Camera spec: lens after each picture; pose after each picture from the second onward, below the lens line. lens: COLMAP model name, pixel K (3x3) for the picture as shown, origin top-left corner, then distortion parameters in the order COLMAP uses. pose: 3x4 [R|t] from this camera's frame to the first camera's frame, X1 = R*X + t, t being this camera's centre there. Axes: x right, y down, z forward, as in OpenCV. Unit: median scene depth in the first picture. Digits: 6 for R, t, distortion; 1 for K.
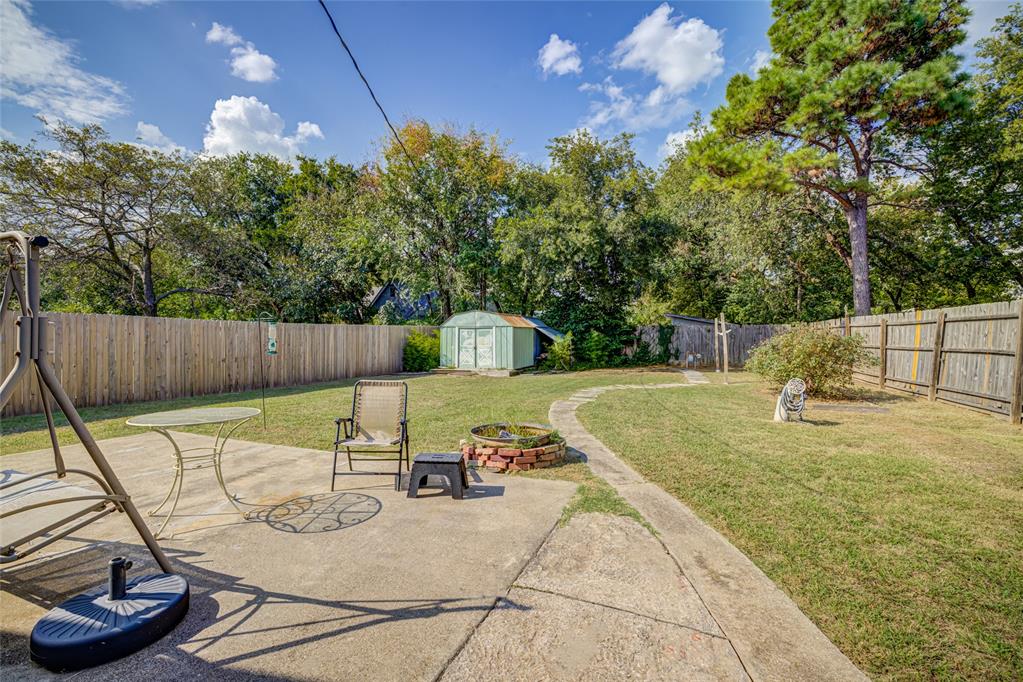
lens RADIAL K [[442.0, 0, 511.5], [0, 442.0, 341.0], [0, 0, 1]] dist [-0.033135, 0.015034]
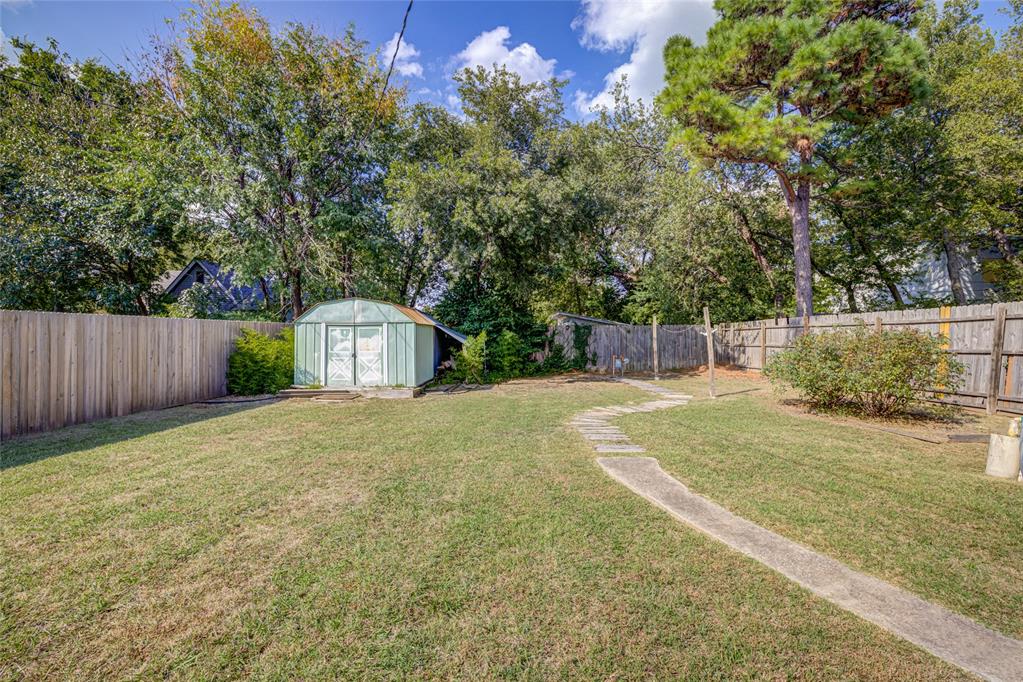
lens RADIAL K [[442.0, 0, 511.5], [0, 442.0, 341.0], [0, 0, 1]] dist [-0.033135, 0.015034]
pose [[0.934210, -0.003073, 0.356710, -0.090885], [0.005250, 0.999973, -0.005136, -0.001161], [-0.356684, 0.006671, 0.934201, 0.282665]]
